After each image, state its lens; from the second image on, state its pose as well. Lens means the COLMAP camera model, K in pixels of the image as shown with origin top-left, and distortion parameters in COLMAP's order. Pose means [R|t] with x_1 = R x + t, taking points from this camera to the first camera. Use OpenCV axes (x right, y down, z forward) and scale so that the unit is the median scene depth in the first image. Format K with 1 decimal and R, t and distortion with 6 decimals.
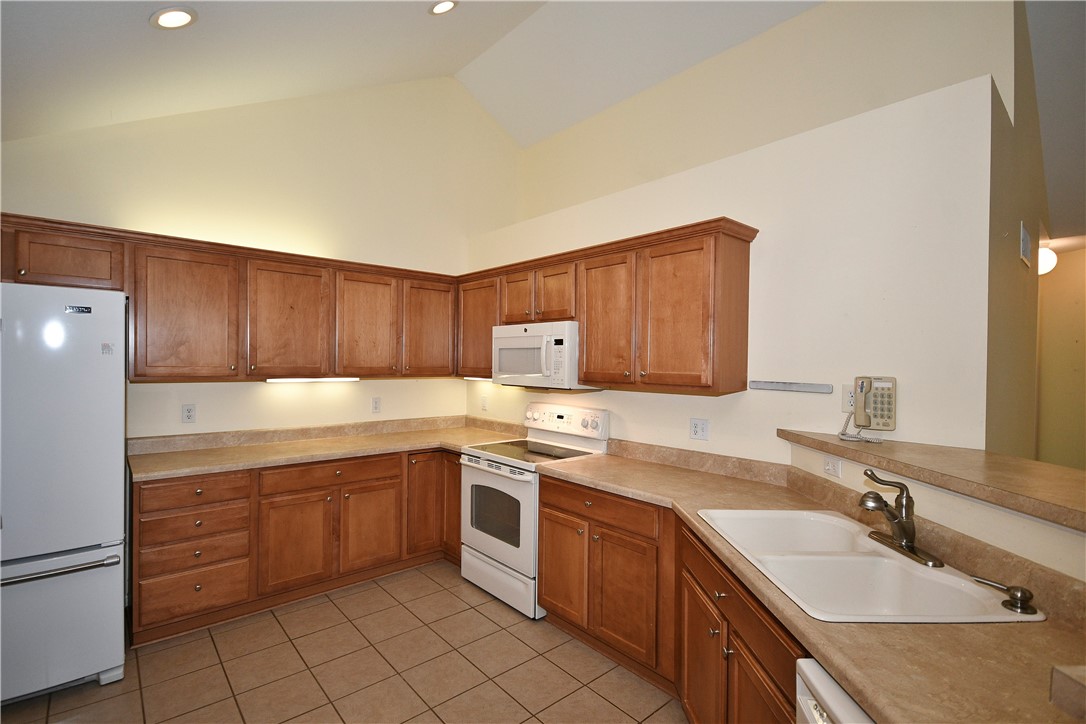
lens RADIAL K [[500.5, 0, 547.2], [0, 500.5, 362.6], [0, 0, 1]] dist [0.003746, 0.000866]
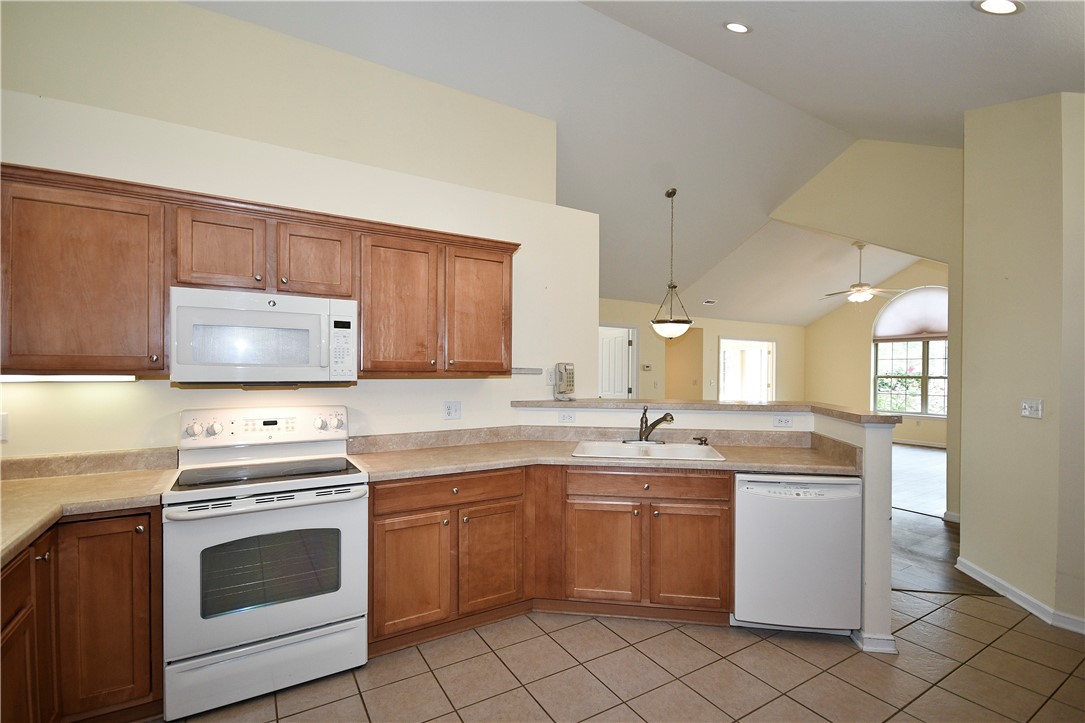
lens RADIAL K [[483.6, 0, 541.6], [0, 483.6, 366.6], [0, 0, 1]] dist [0.000150, -0.003533]
pose [[0.194035, -0.001775, 0.980993, -0.744118], [-0.000181, 0.999998, 0.001845, 0.028494], [-0.980995, -0.000536, 0.194034, 0.569384]]
